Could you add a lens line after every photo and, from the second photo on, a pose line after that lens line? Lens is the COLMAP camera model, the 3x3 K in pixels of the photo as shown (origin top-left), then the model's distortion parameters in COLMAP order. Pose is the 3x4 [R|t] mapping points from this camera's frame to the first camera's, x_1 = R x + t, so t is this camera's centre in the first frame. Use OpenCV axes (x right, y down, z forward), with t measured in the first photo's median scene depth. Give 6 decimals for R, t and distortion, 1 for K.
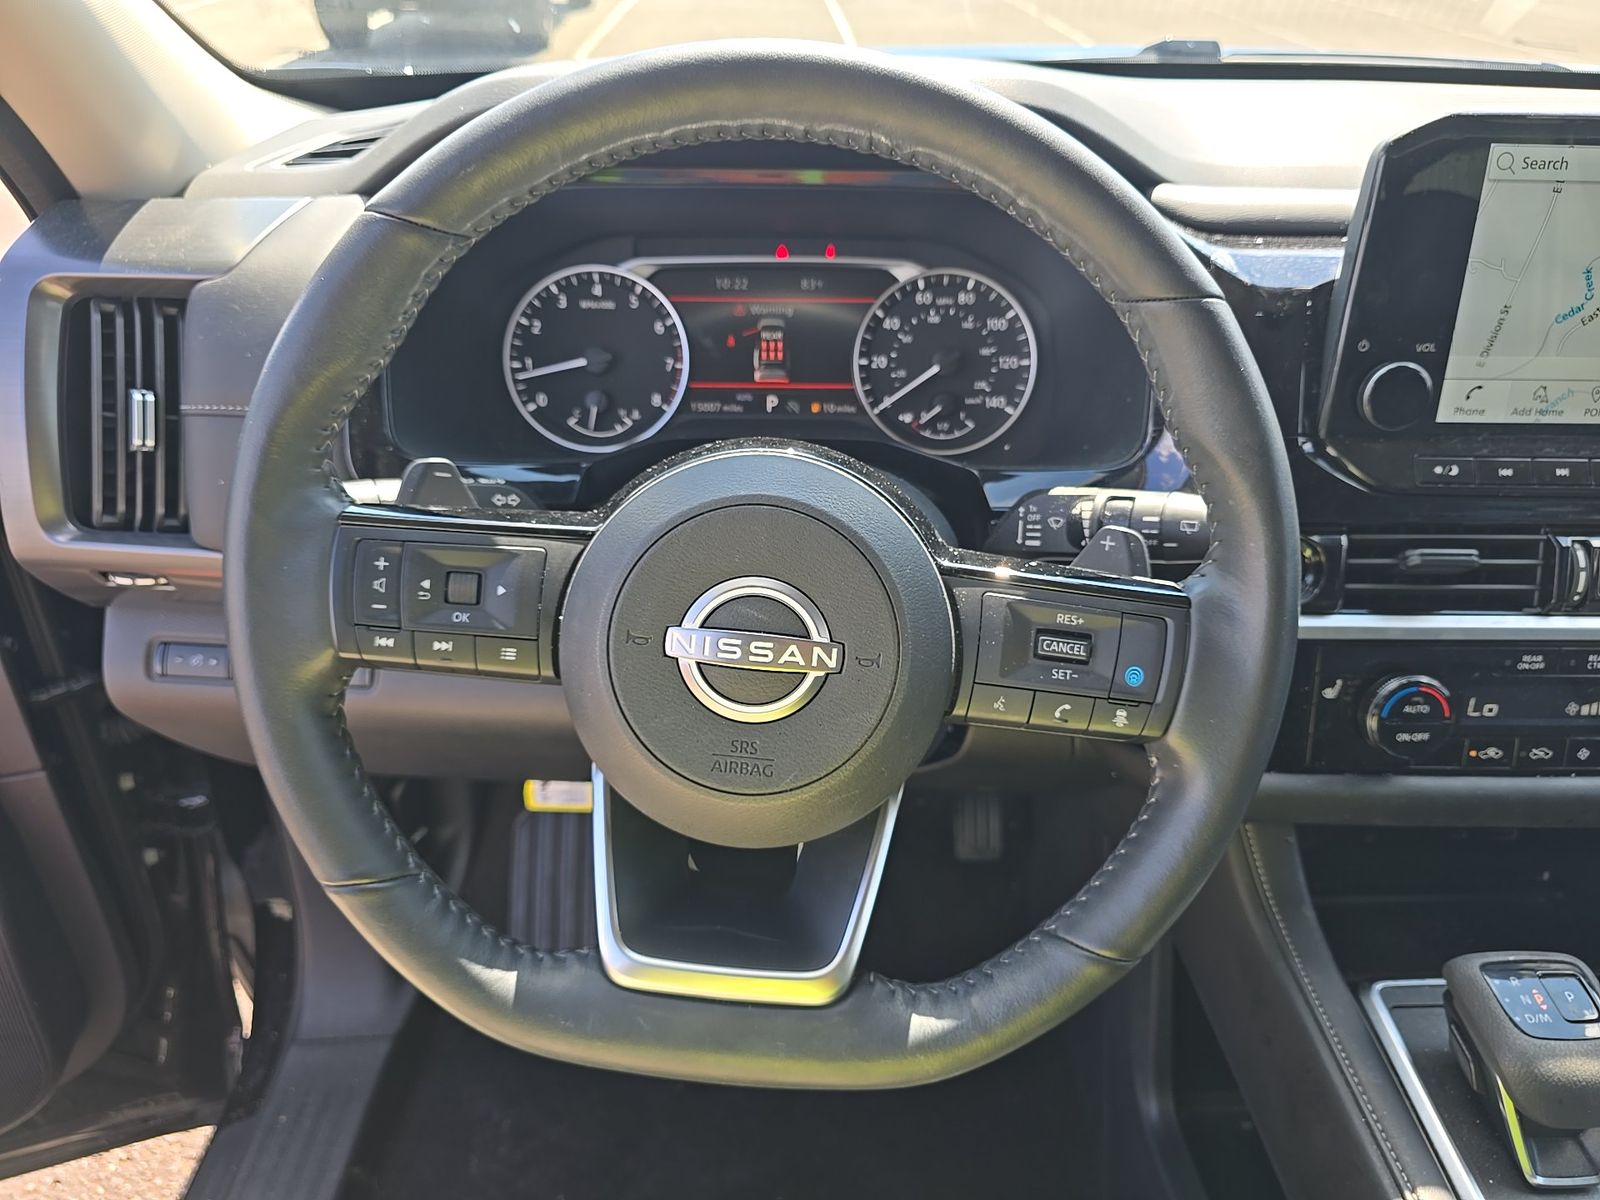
lens RADIAL K [[1098.6, 0, 800.0], [0, 1098.6, 600.0], [0, 0, 1]] dist [0.003561, -0.025541]
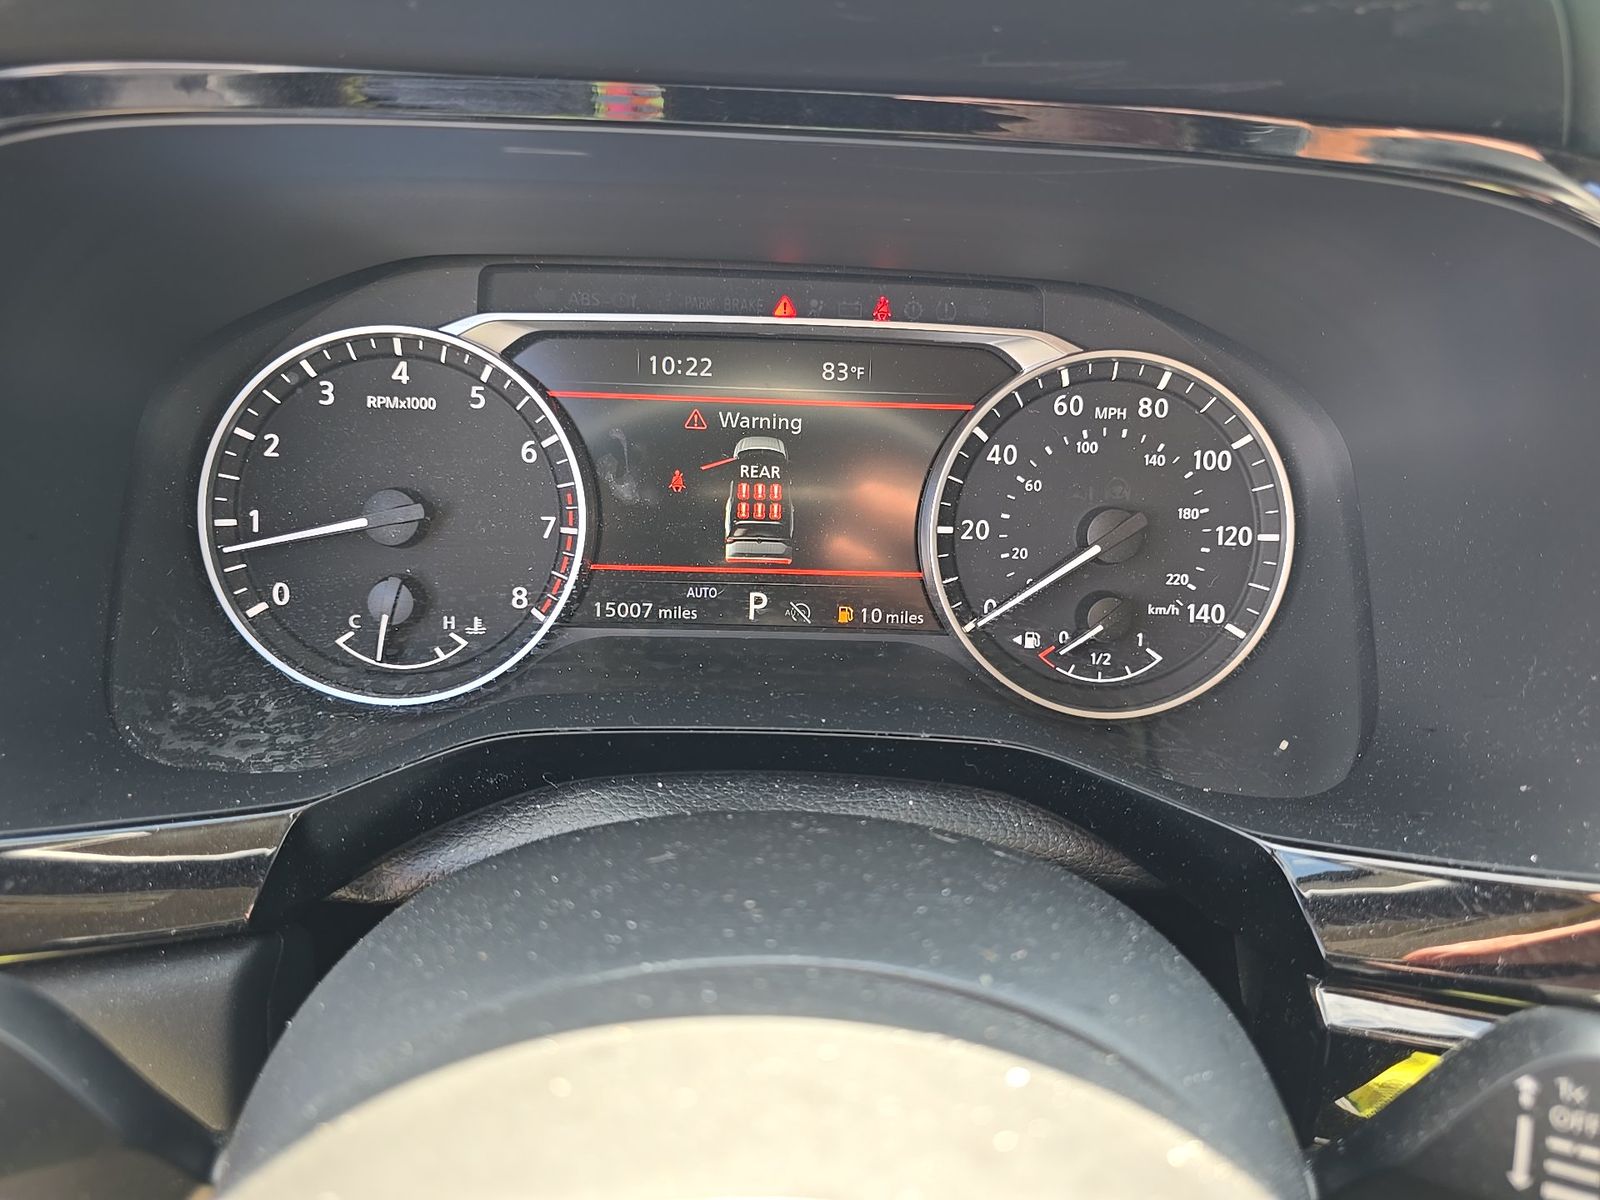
lens RADIAL K [[1098.6, 0, 800.0], [0, 1098.6, 600.0], [0, 0, 1]] dist [0.003561, -0.025541]
pose [[0.999325, 0.018833, 0.031535, -0.022510], [-0.017009, 0.998221, -0.057145, -0.157522], [-0.032555, 0.056570, 0.997868, 0.517519]]
